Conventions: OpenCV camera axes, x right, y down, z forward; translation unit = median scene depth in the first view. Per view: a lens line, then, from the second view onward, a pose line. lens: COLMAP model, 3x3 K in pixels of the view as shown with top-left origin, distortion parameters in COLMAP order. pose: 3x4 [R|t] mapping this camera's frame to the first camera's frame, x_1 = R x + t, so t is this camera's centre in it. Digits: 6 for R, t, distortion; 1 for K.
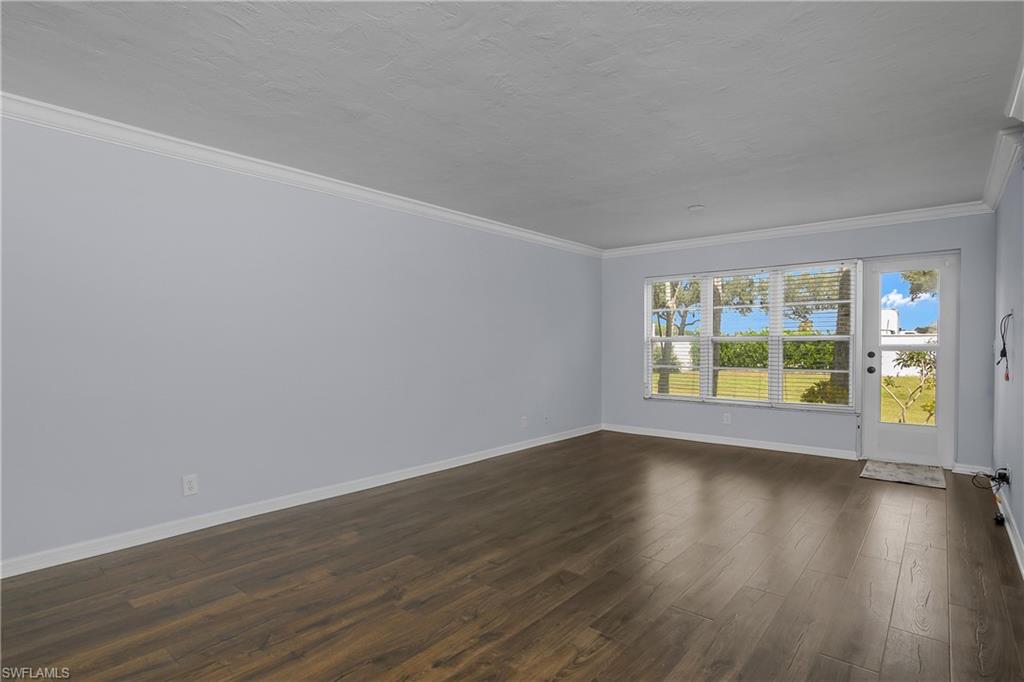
lens RADIAL K [[510.6, 0, 501.6], [0, 510.6, 342.0], [0, 0, 1]] dist [-0.002125, -0.000125]
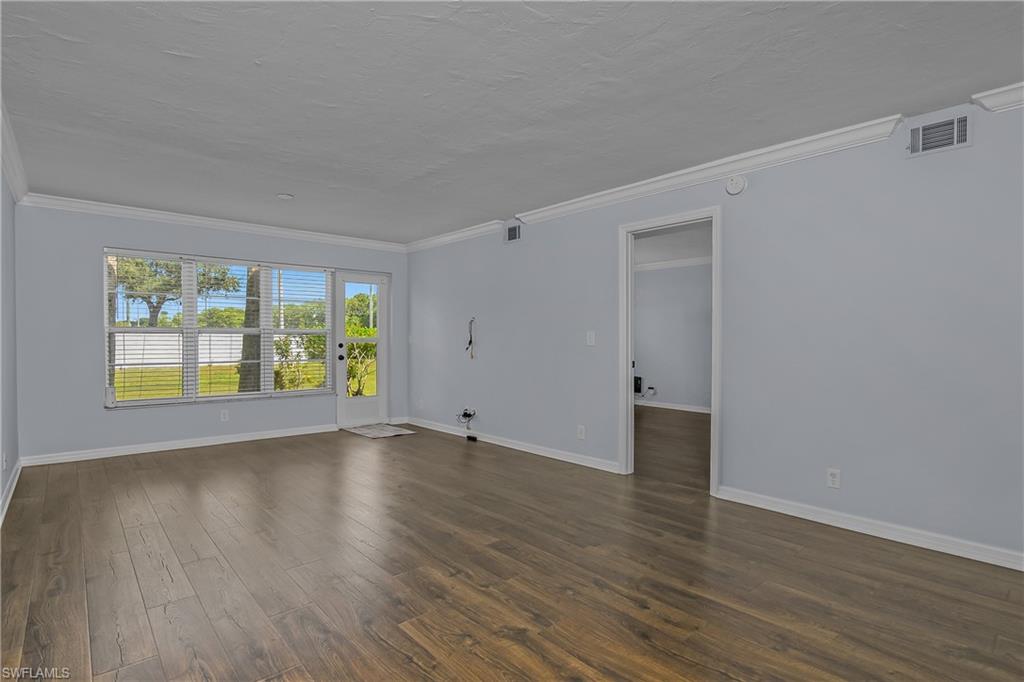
lens RADIAL K [[510.6, 0, 501.6], [0, 510.6, 342.0], [0, 0, 1]] dist [-0.002125, -0.000125]
pose [[0.151307, -0.008033, 0.988454, -0.931635], [-0.005125, 0.999947, 0.008911, 0.006006], [-0.988473, -0.006414, 0.151258, 0.801169]]
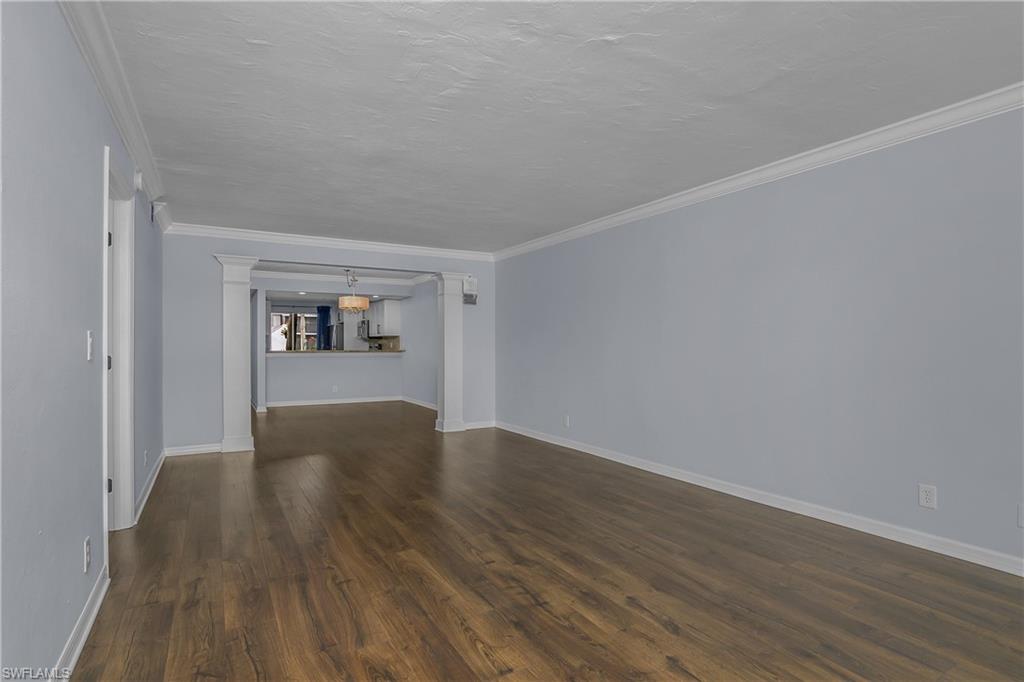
lens RADIAL K [[510.6, 0, 501.6], [0, 510.6, 342.0], [0, 0, 1]] dist [-0.002125, -0.000125]
pose [[-0.332083, -0.000852, -0.943250, 1.375925], [0.007508, 0.999966, -0.003546, 0.016403], [0.943220, -0.008260, -0.332066, 1.659489]]
